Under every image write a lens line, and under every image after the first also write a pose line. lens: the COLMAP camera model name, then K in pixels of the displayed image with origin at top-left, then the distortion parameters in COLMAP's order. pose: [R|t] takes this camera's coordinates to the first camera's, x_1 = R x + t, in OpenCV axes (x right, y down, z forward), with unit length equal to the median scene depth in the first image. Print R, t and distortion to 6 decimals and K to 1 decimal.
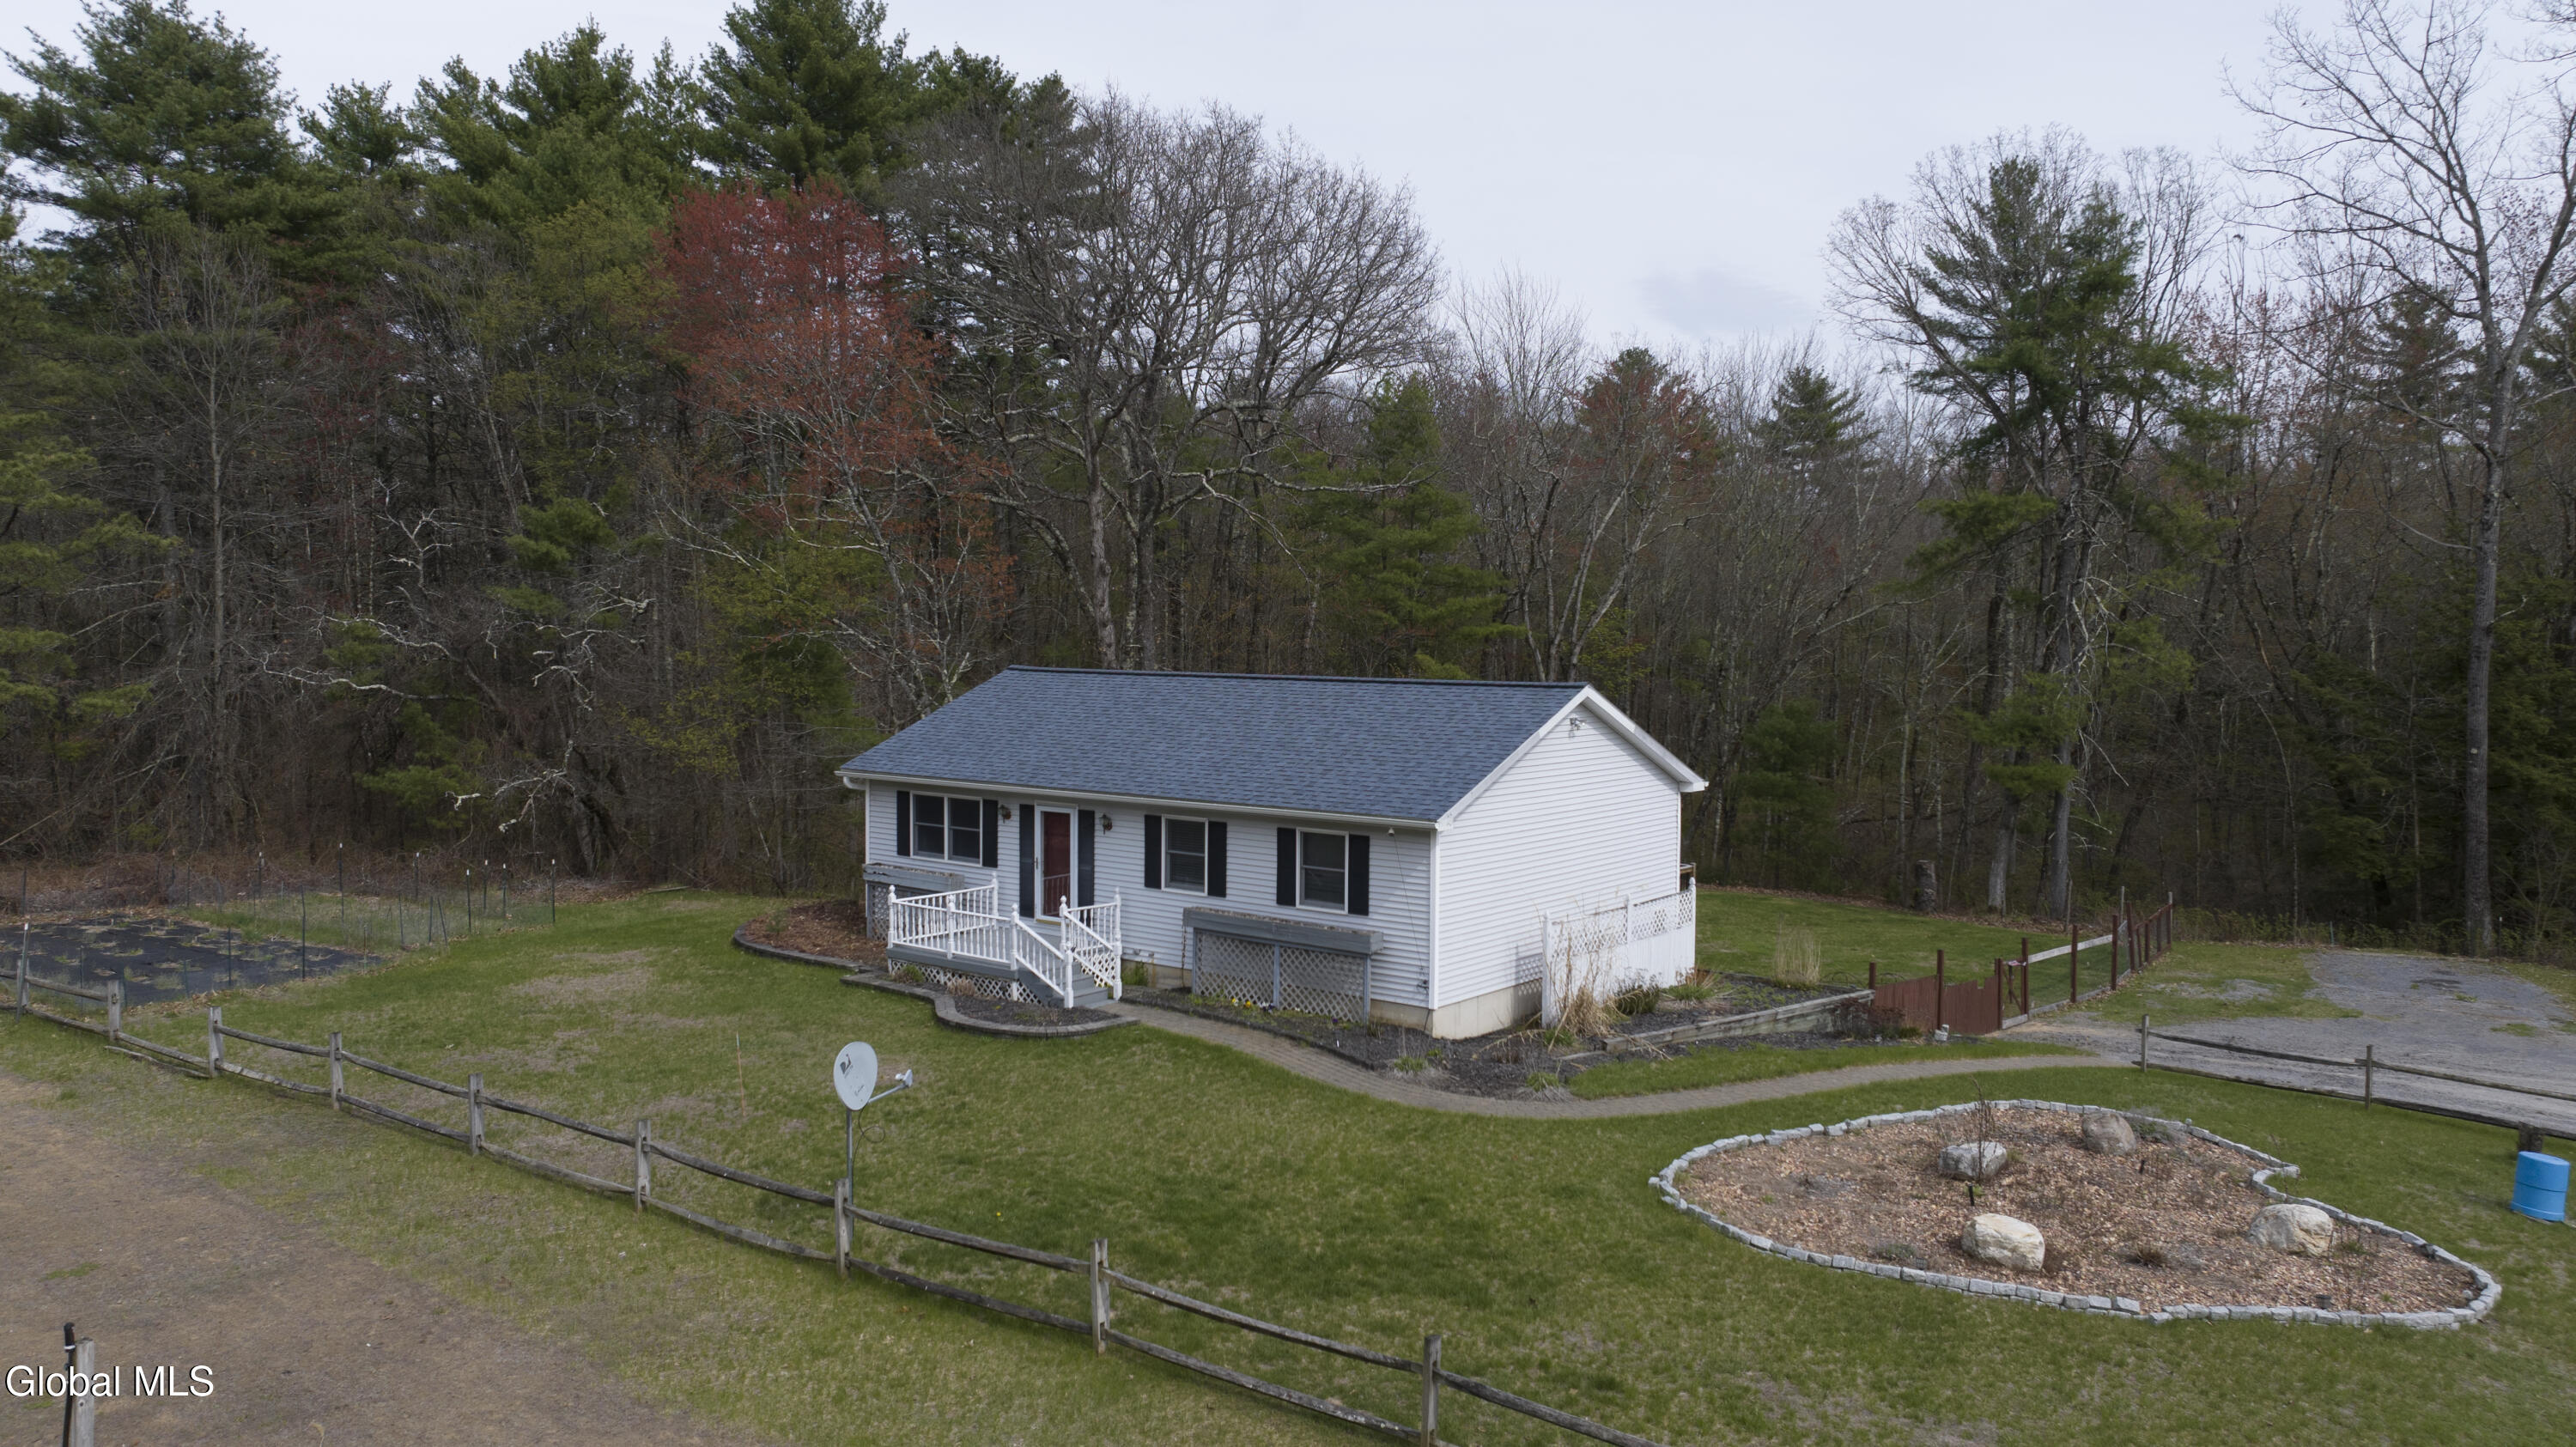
lens RADIAL K [[1788.5, 0, 1274.3], [0, 1788.5, 705.0], [0, 0, 1]] dist [-0.009975, -0.004325]
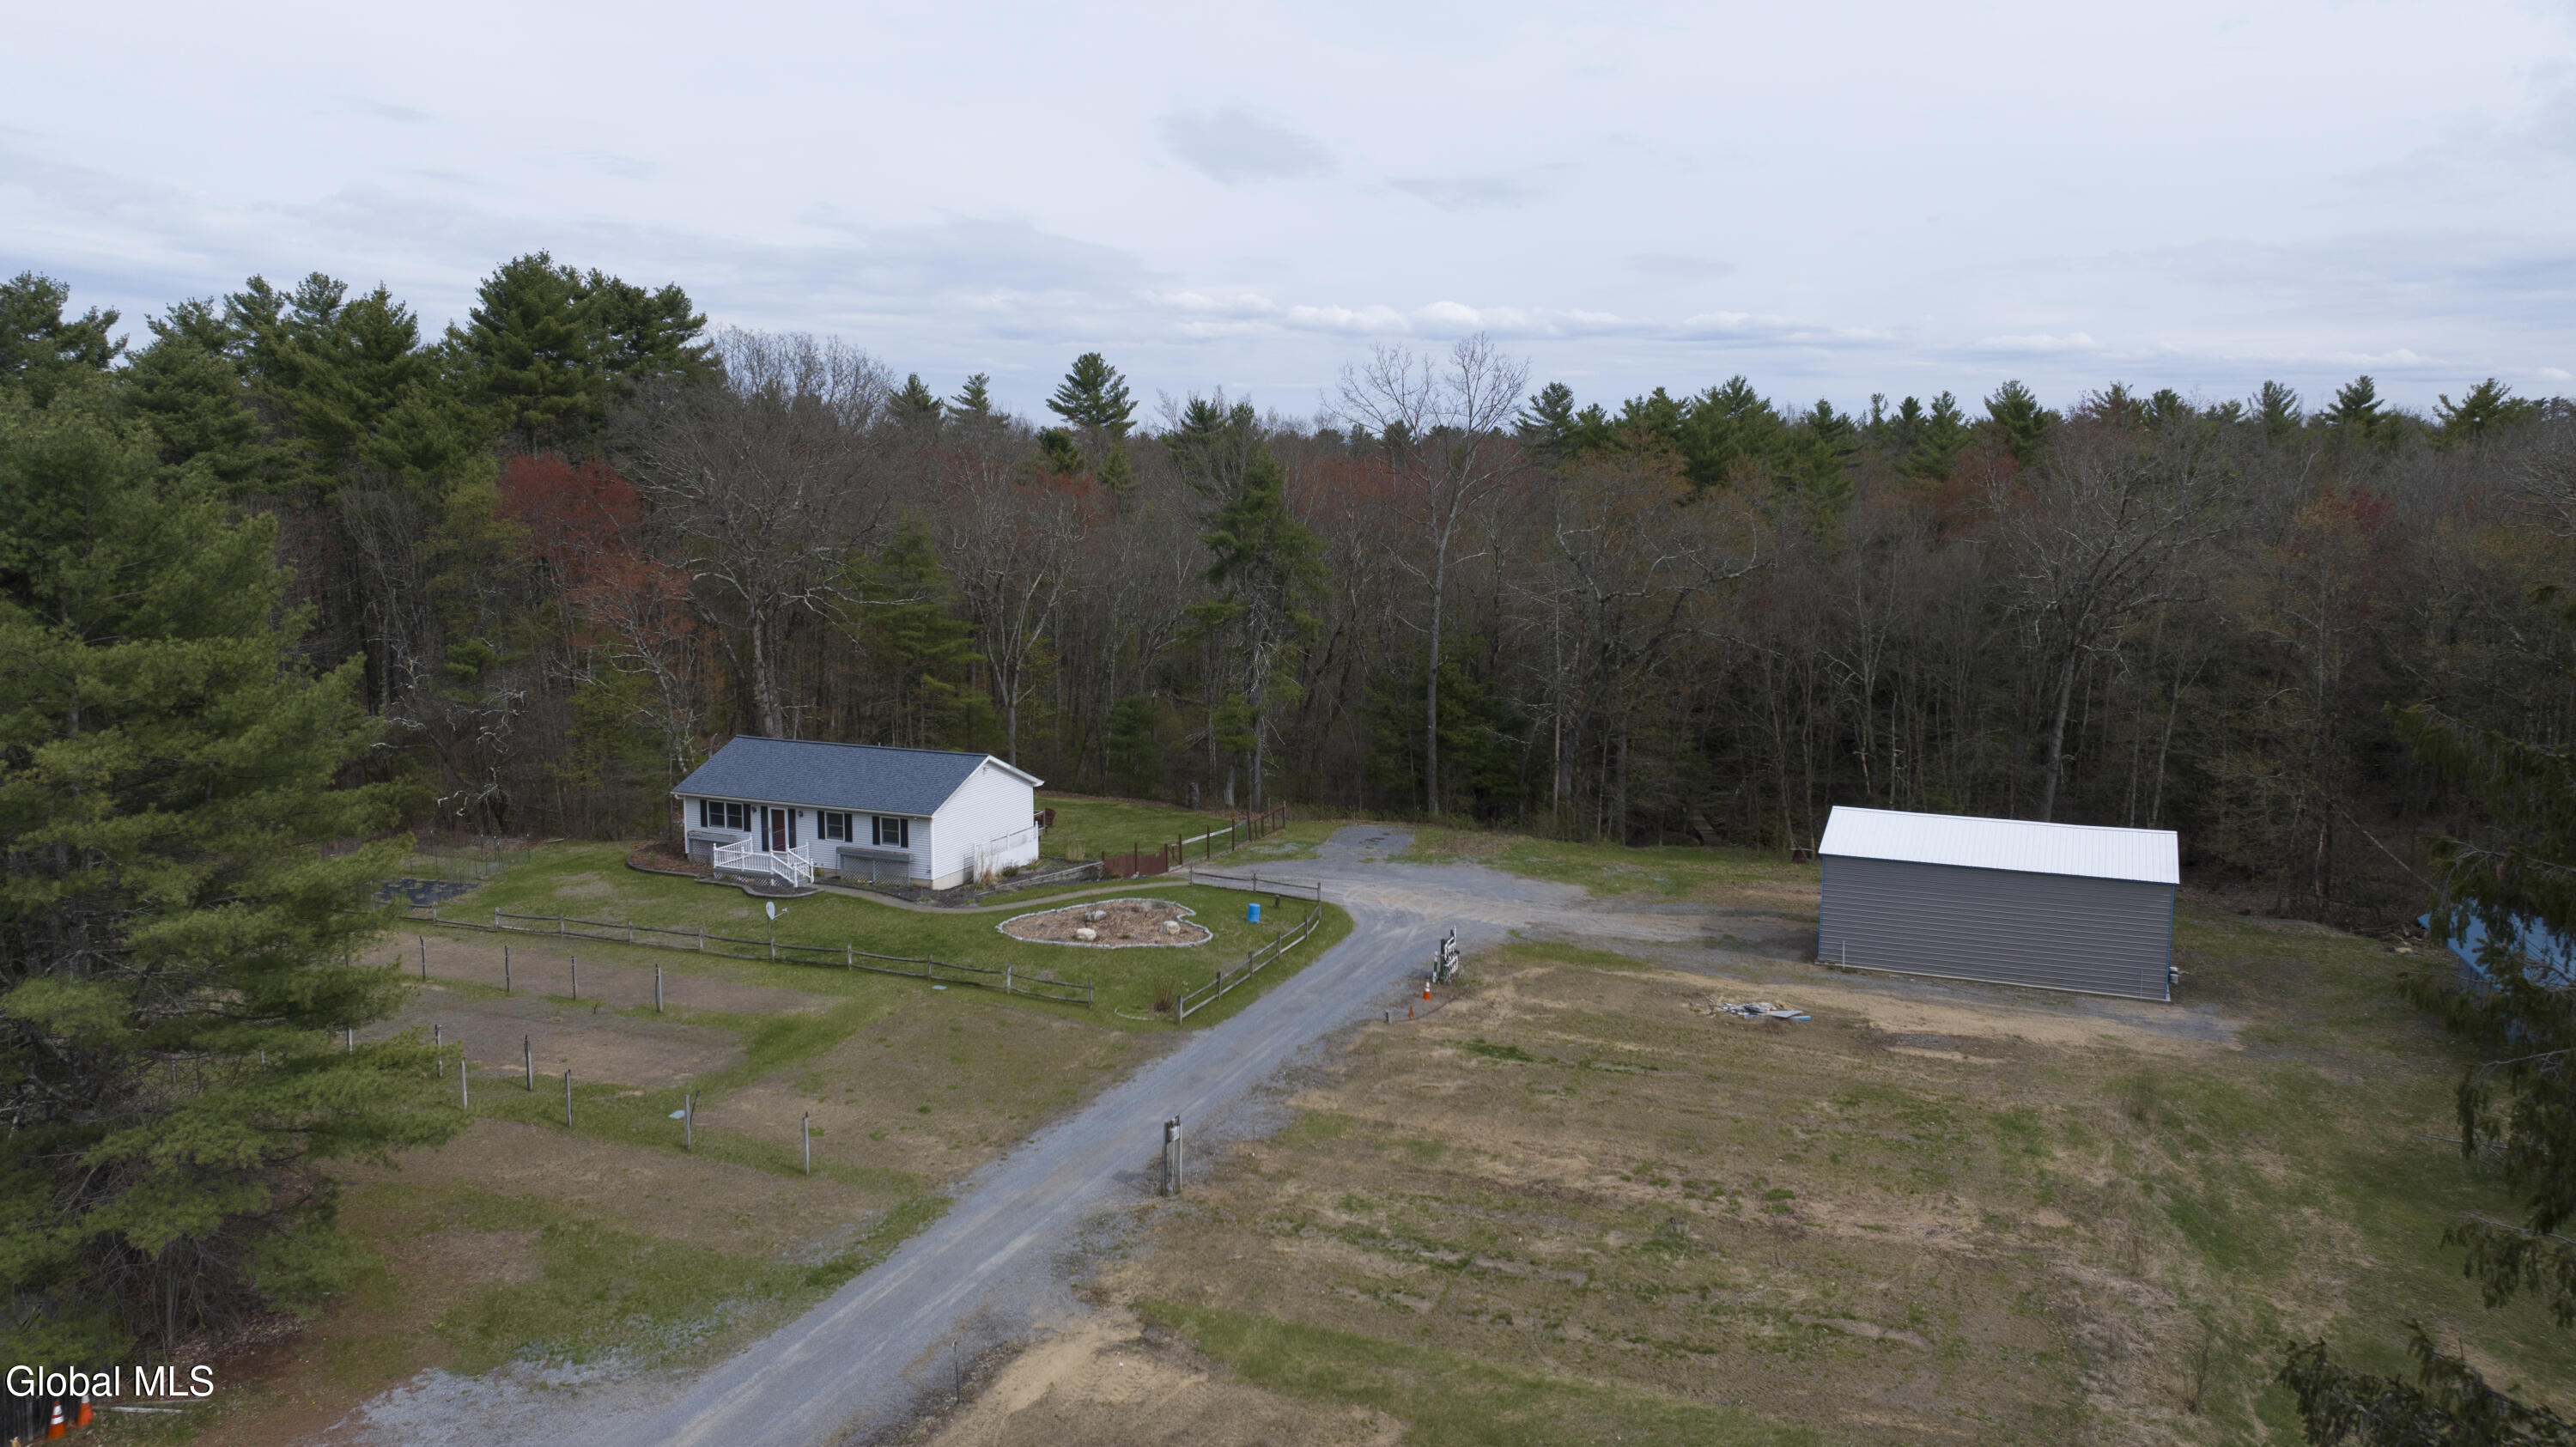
lens RADIAL K [[1788.5, 0, 1274.3], [0, 1788.5, 705.0], [0, 0, 1]] dist [-0.009975, -0.004325]
pose [[0.963769, -0.034934, 0.264440, -0.115566], [0.012236, 0.996133, 0.087000, -0.310693], [-0.266457, -0.080612, 0.960470, -1.655813]]
